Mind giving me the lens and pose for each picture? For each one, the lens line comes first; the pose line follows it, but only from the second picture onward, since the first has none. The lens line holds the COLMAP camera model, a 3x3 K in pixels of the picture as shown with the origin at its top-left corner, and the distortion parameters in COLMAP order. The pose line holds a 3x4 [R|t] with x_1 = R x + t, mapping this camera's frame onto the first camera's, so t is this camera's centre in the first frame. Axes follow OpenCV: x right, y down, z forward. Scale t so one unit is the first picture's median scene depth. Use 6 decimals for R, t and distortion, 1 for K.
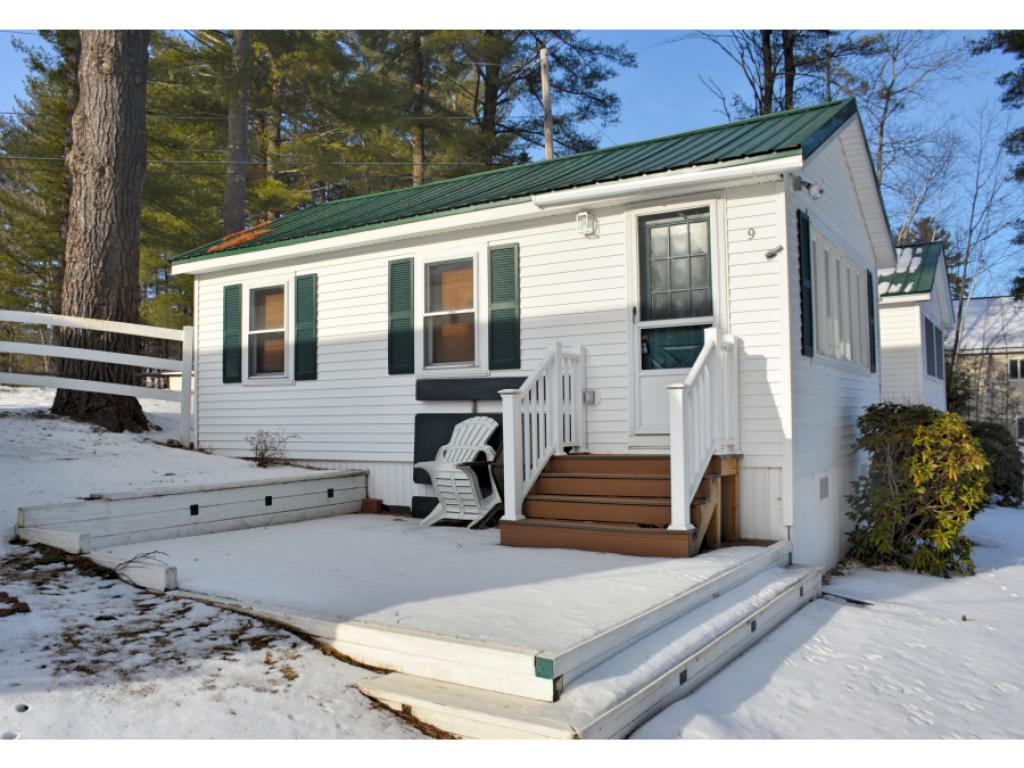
lens RADIAL K [[848.9, 0, 476.7], [0, 848.9, 388.1], [0, 0, 1]] dist [-0.141864, 0.097243]
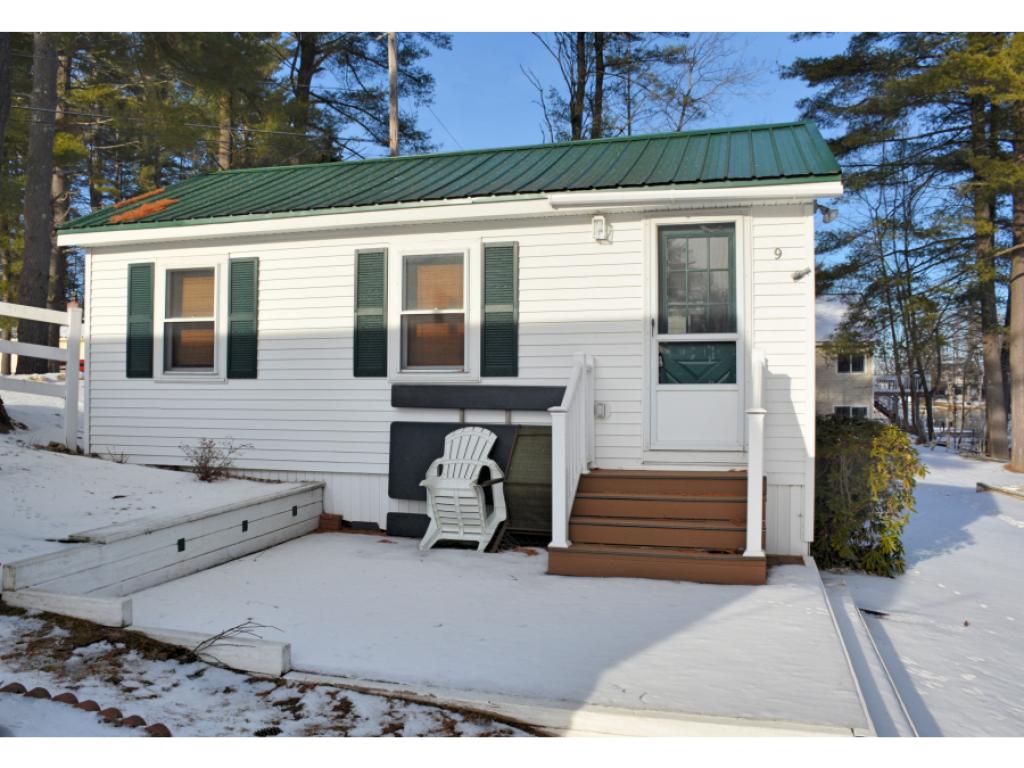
lens RADIAL K [[848.9, 0, 510.2], [0, 848.9, 392.6], [0, 0, 1]] dist [-0.141864, 0.097243]
pose [[0.955783, 0.016178, 0.293626, -0.220270], [-0.025241, 0.999314, 0.027103, -0.029083], [-0.292986, -0.033316, 0.955536, 0.100112]]
